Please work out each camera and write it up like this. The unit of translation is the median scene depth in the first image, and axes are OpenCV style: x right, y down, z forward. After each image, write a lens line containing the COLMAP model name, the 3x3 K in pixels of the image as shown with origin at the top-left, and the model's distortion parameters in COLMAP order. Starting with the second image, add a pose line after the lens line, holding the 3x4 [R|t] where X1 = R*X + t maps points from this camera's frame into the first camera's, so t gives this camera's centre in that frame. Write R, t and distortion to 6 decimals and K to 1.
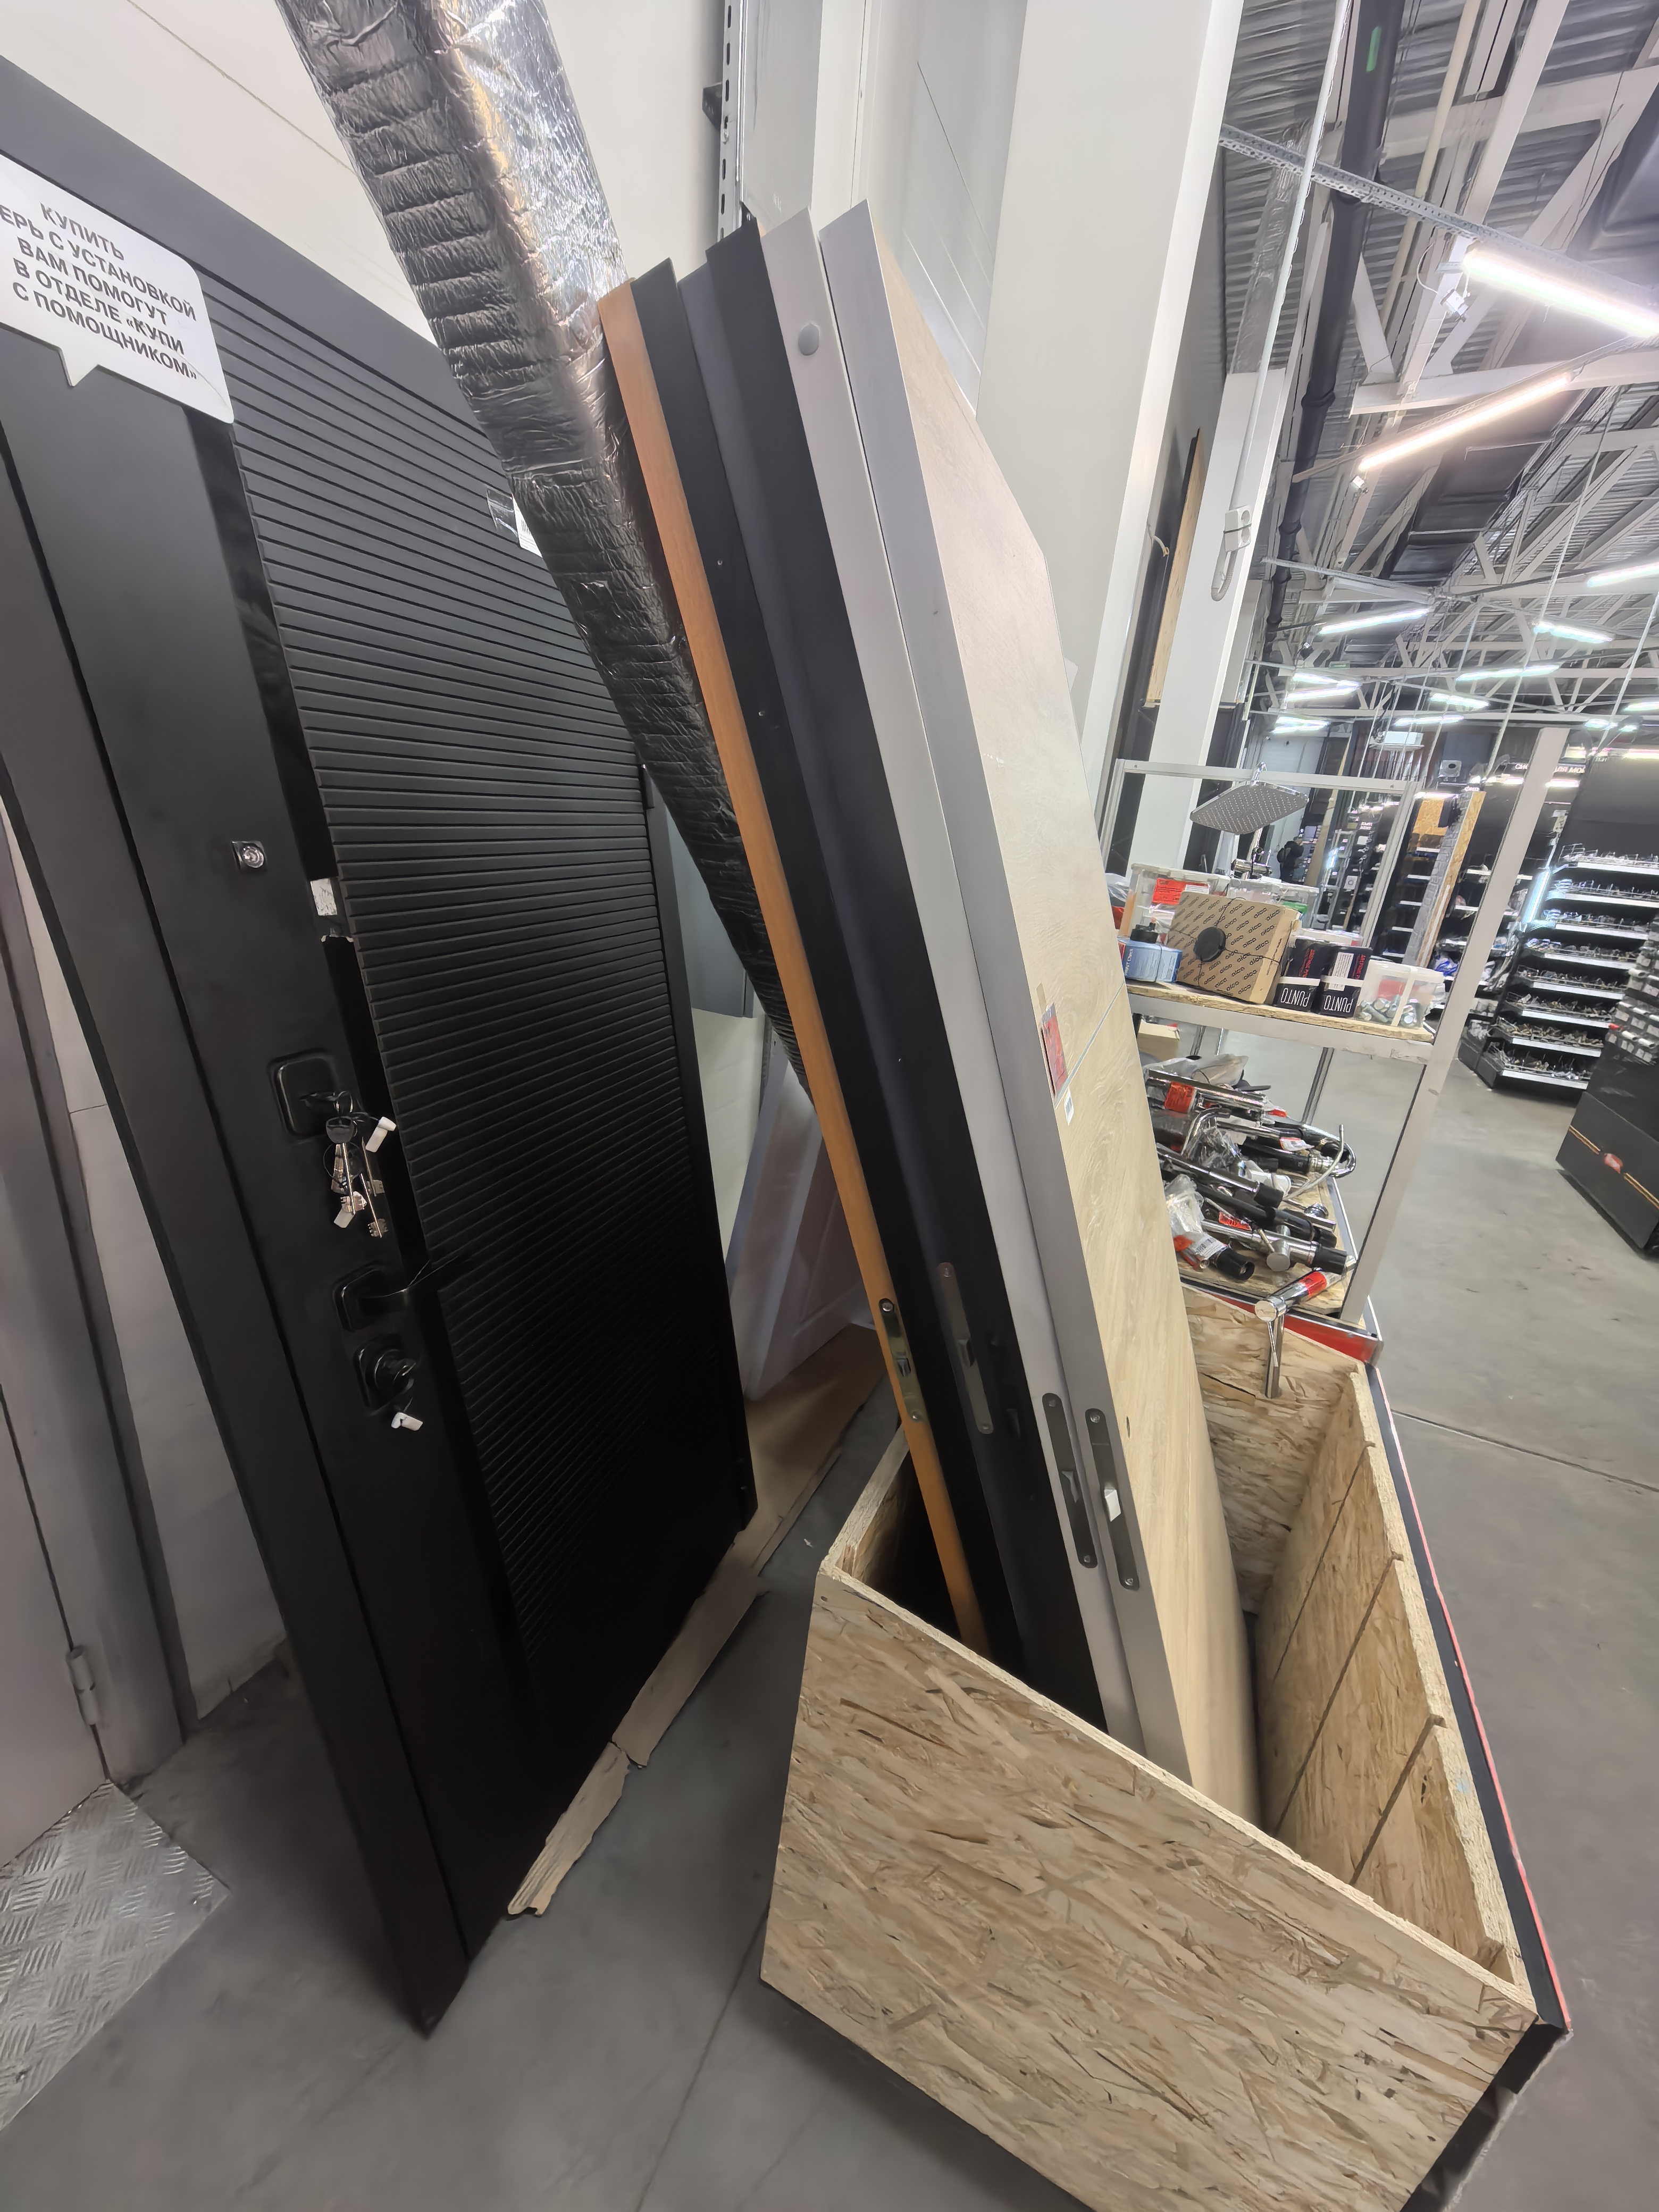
lens RADIAL K [[872.8, 0, 829.5], [0, 872.8, 1106.0], [0, 0, 1]] dist [-0.000704, -0.000646]
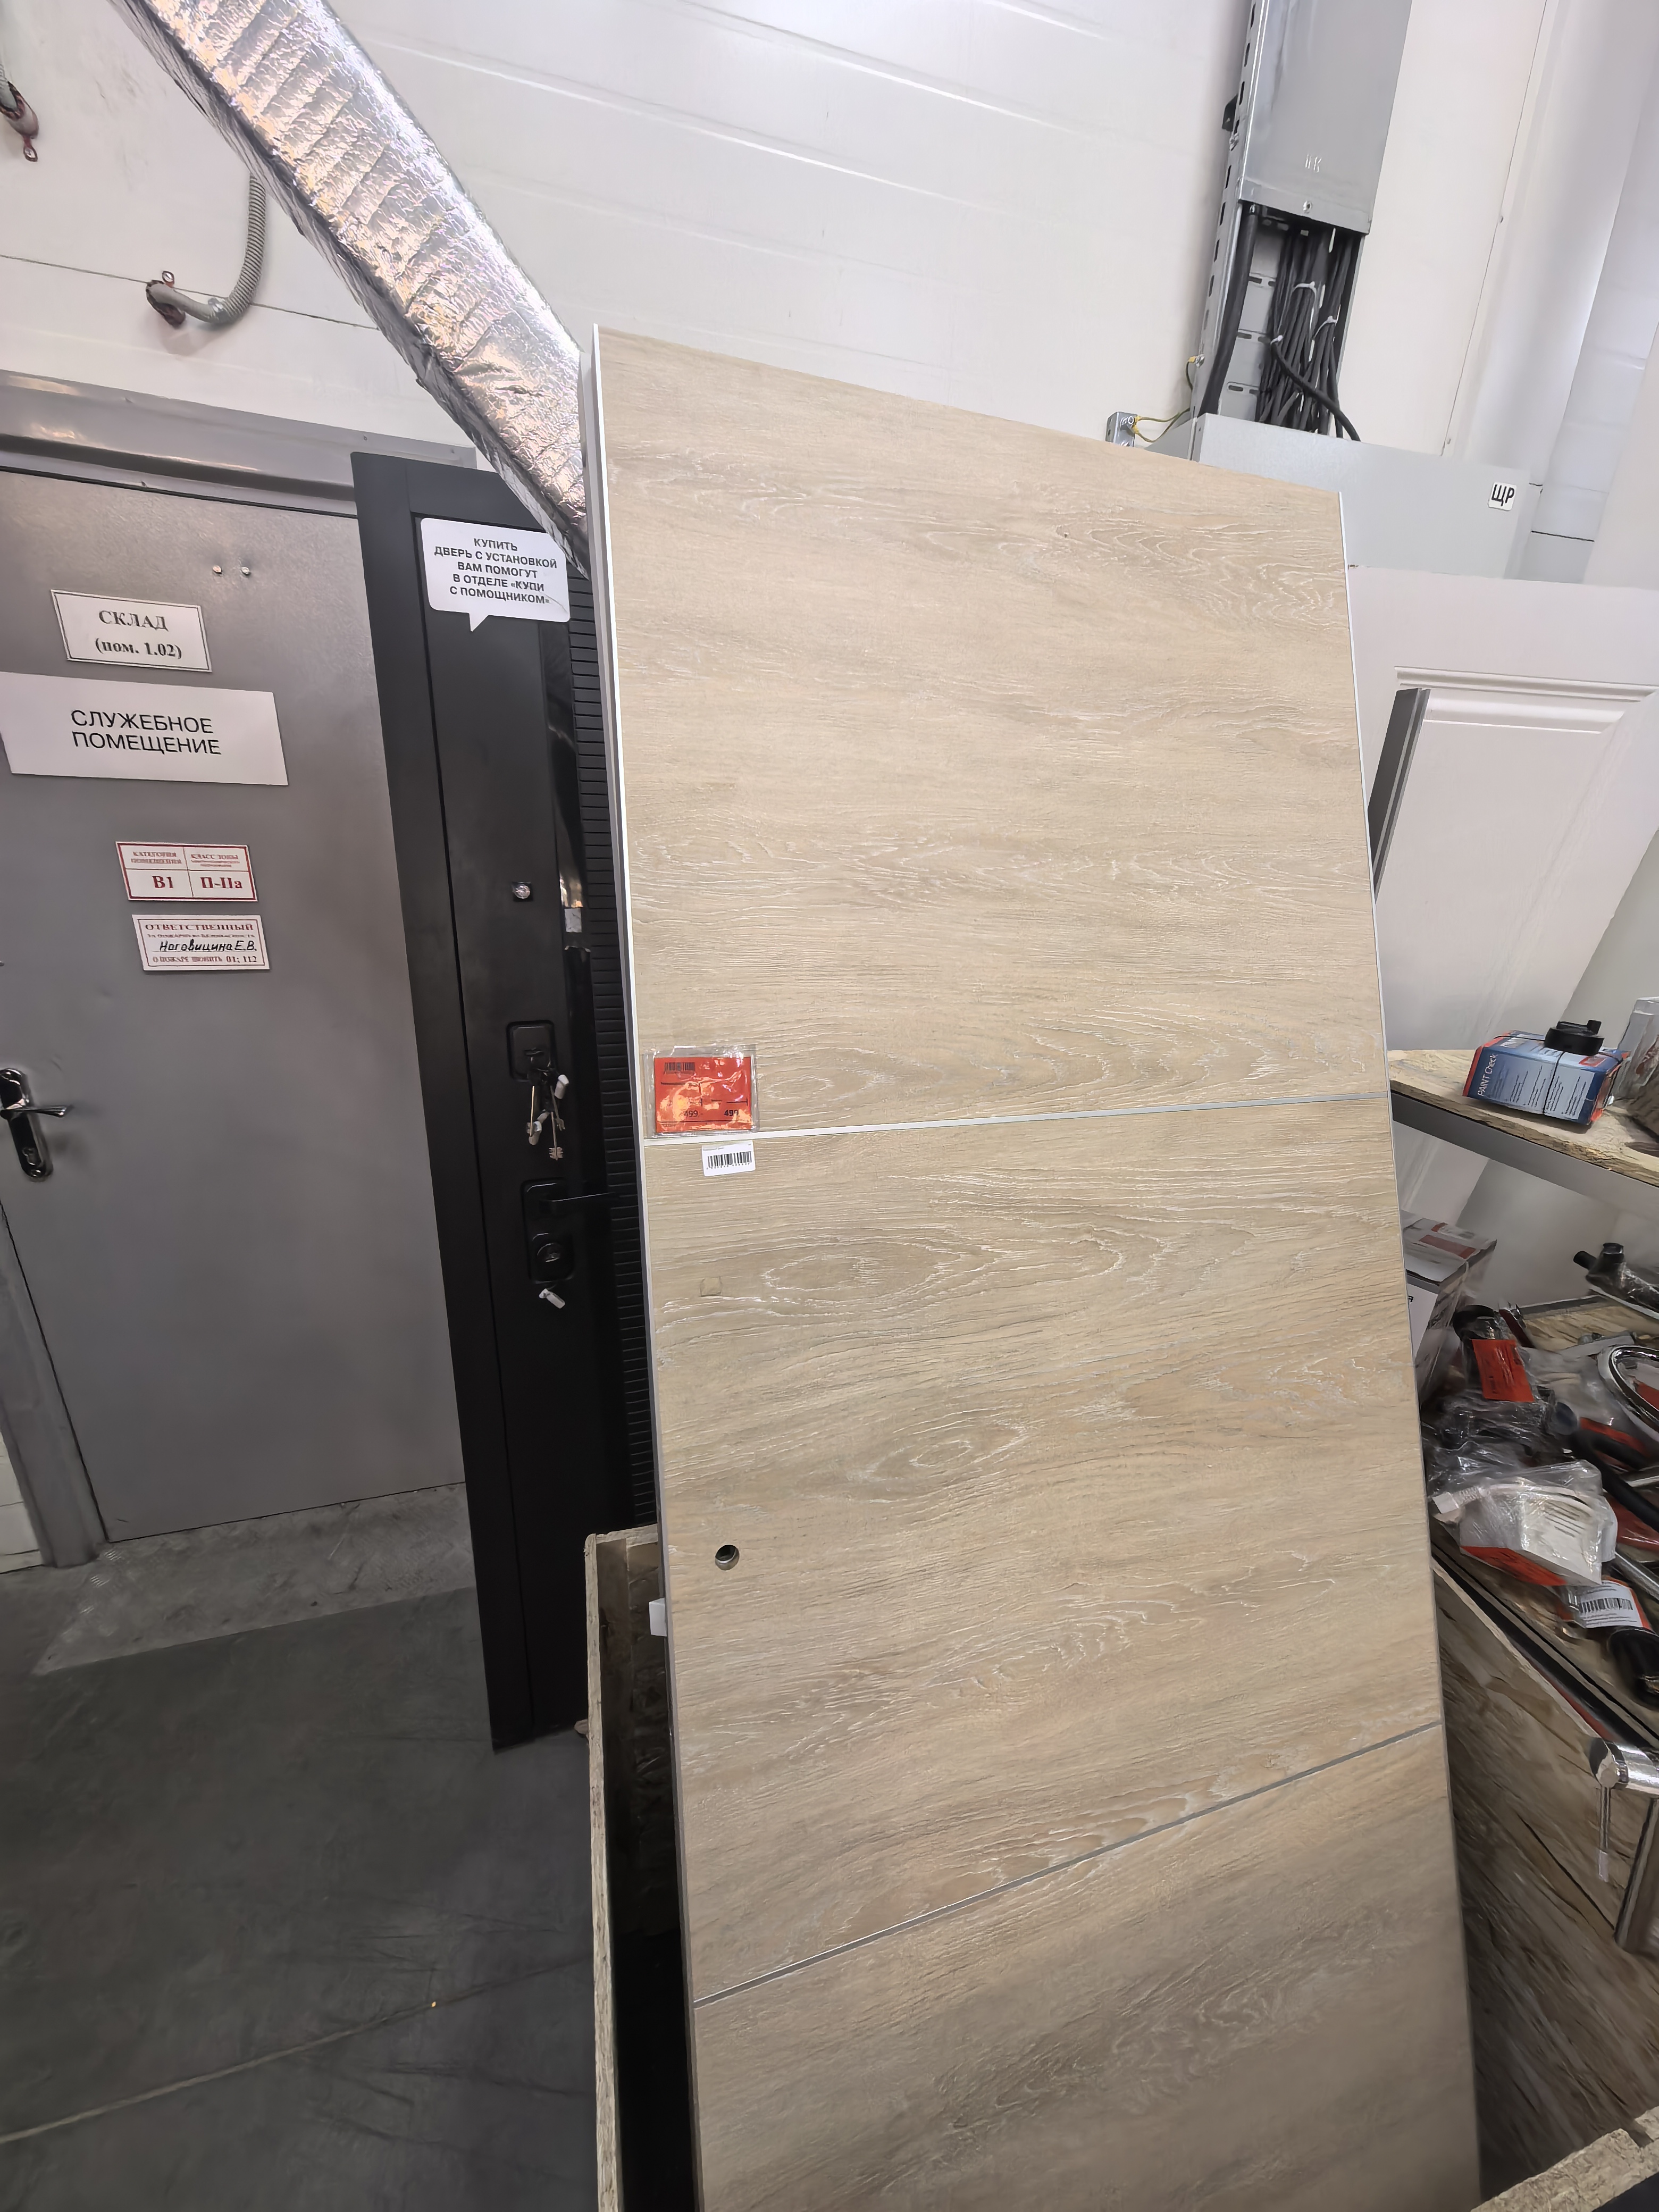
lens RADIAL K [[886.9, 0, 829.5], [0, 886.9, 1106.0], [0, 0, 1]] dist [0.001260, 0.000318]
pose [[0.614891, 0.170825, -0.769888, 1.086413], [-0.235737, 0.971434, 0.027268, -0.098982], [0.752554, 0.164724, 0.637596, 0.521326]]
